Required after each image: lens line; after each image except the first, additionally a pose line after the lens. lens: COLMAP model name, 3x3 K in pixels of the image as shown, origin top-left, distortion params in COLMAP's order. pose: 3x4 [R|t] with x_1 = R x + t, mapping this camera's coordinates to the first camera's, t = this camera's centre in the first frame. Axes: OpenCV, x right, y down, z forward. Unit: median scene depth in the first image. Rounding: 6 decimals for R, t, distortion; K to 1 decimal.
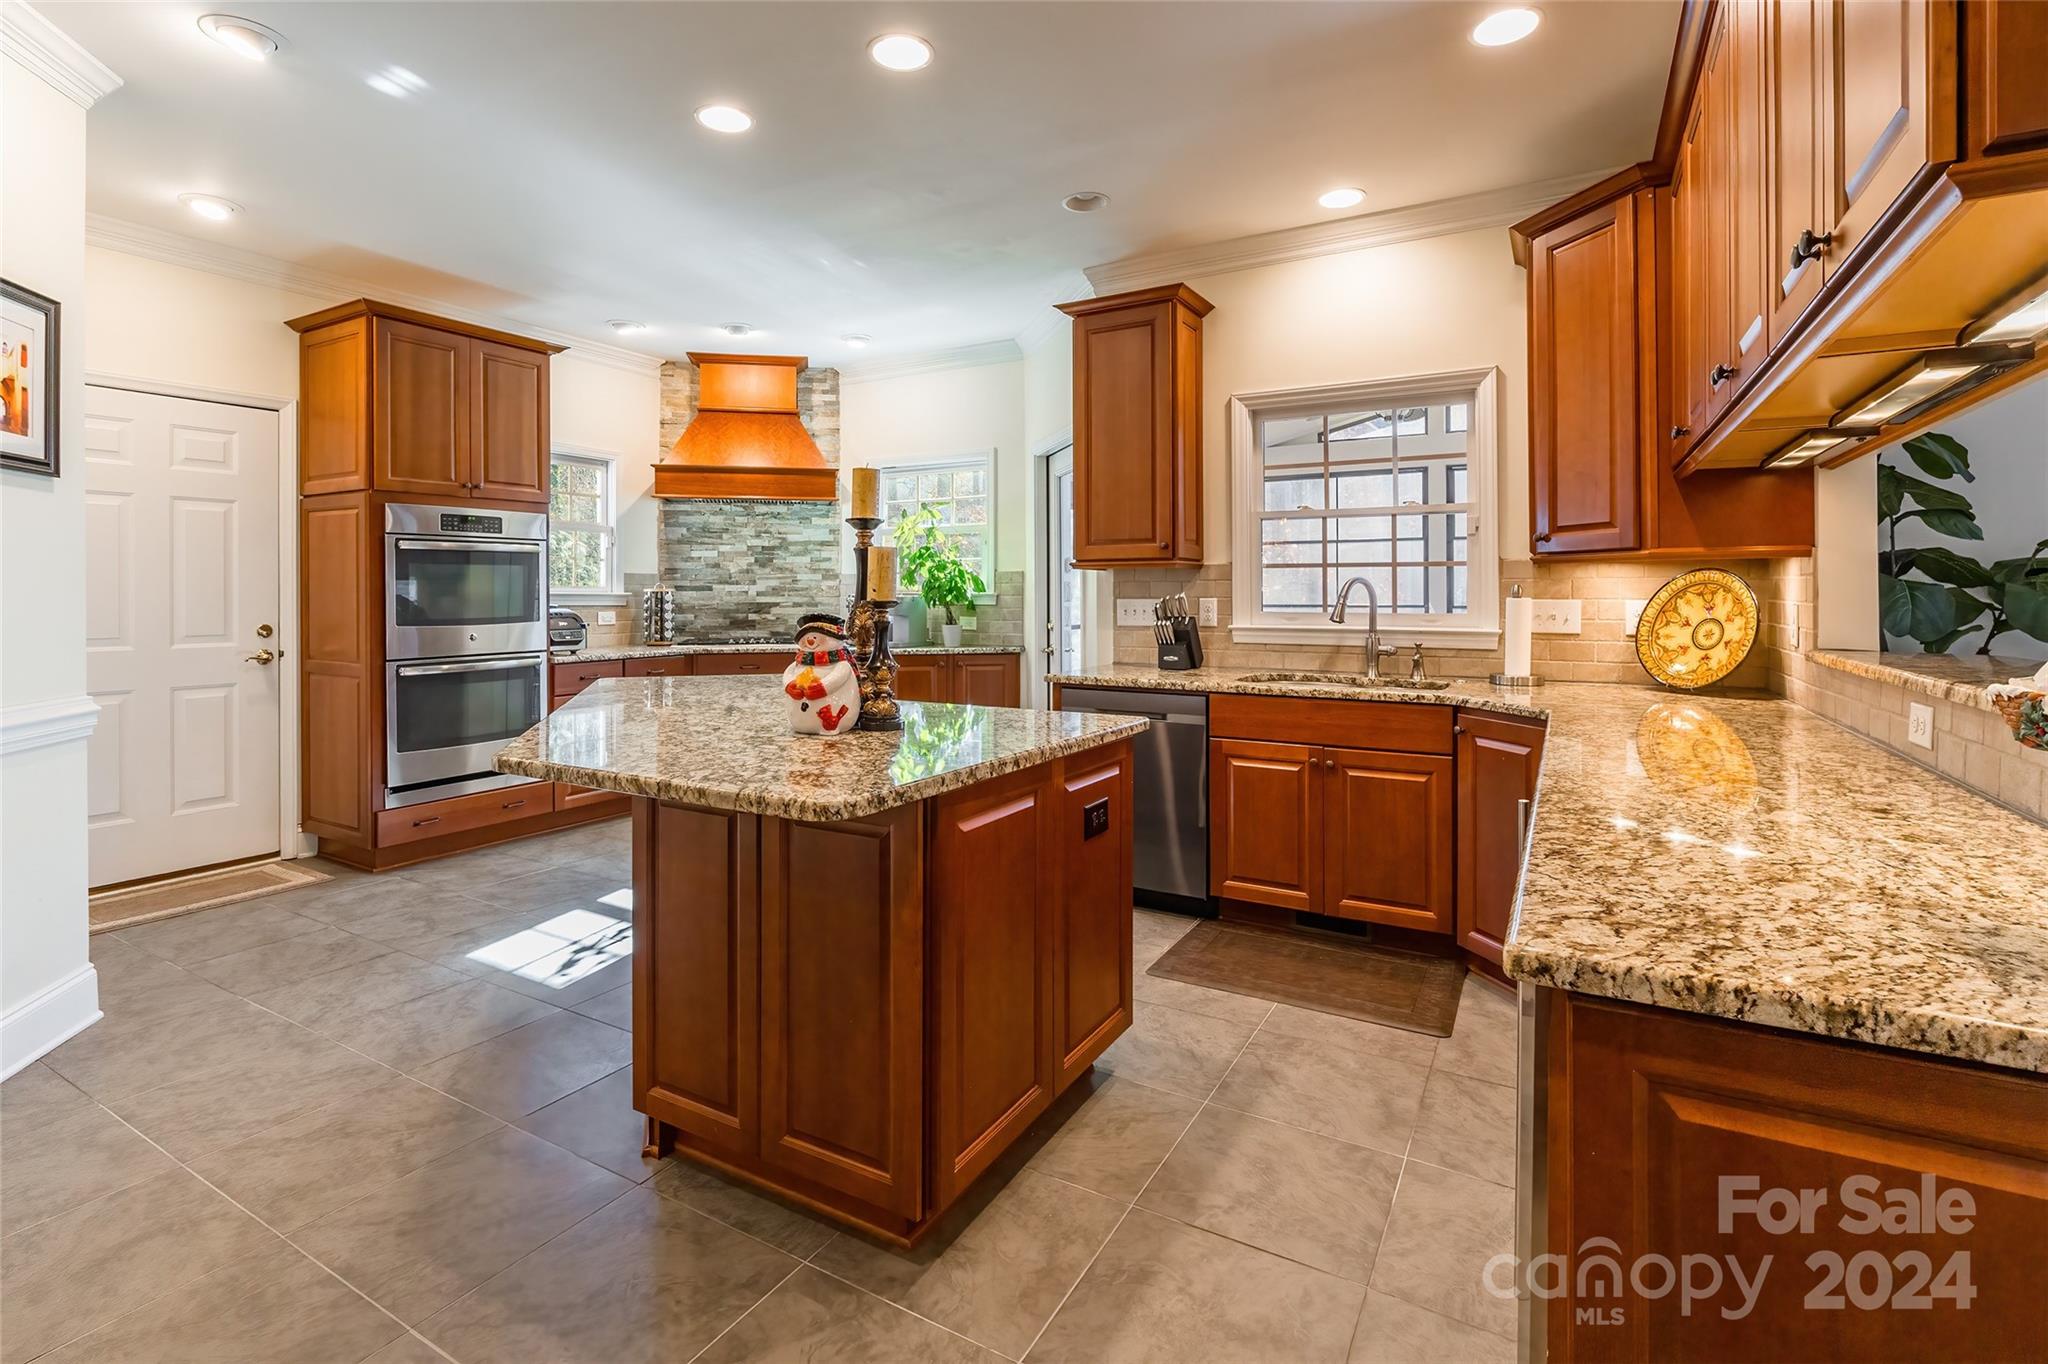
lens RADIAL K [[942.9, 0, 1018.9], [0, 942.9, 577.3], [0, 0, 1]] dist [-0.011592, 0.000490]
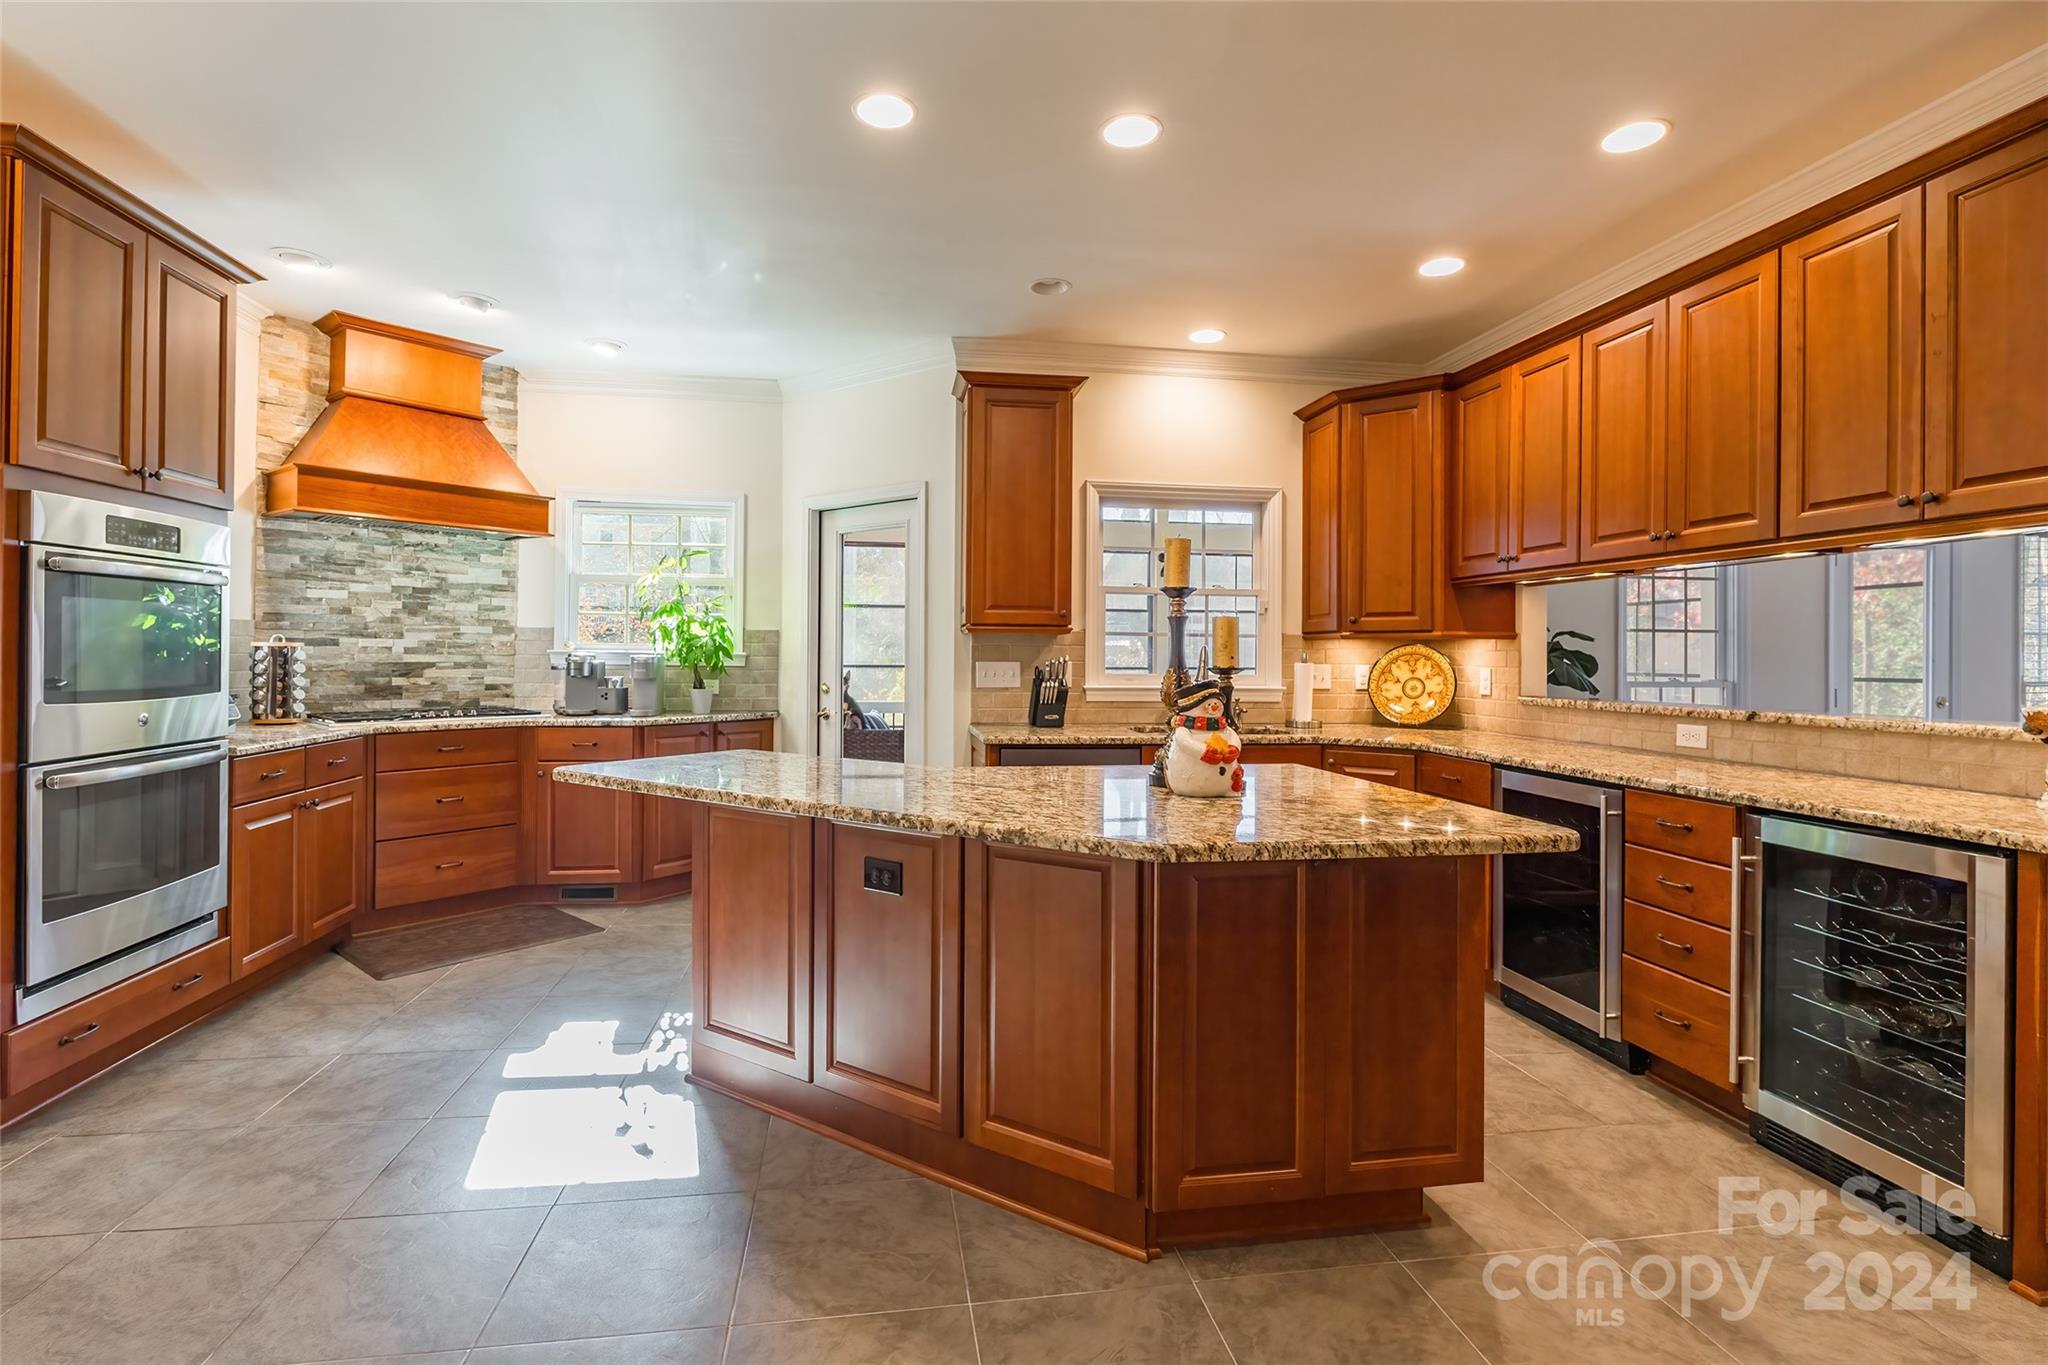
lens RADIAL K [[942.9, 0, 1012.2], [0, 942.9, 631.6], [0, 0, 1]] dist [-0.011592, 0.000490]
pose [[0.781037, 0.023870, 0.624028, -0.545355], [-0.021114, 0.999707, -0.011814, 0.001583], [-0.624128, -0.003949, 0.781312, 0.175917]]
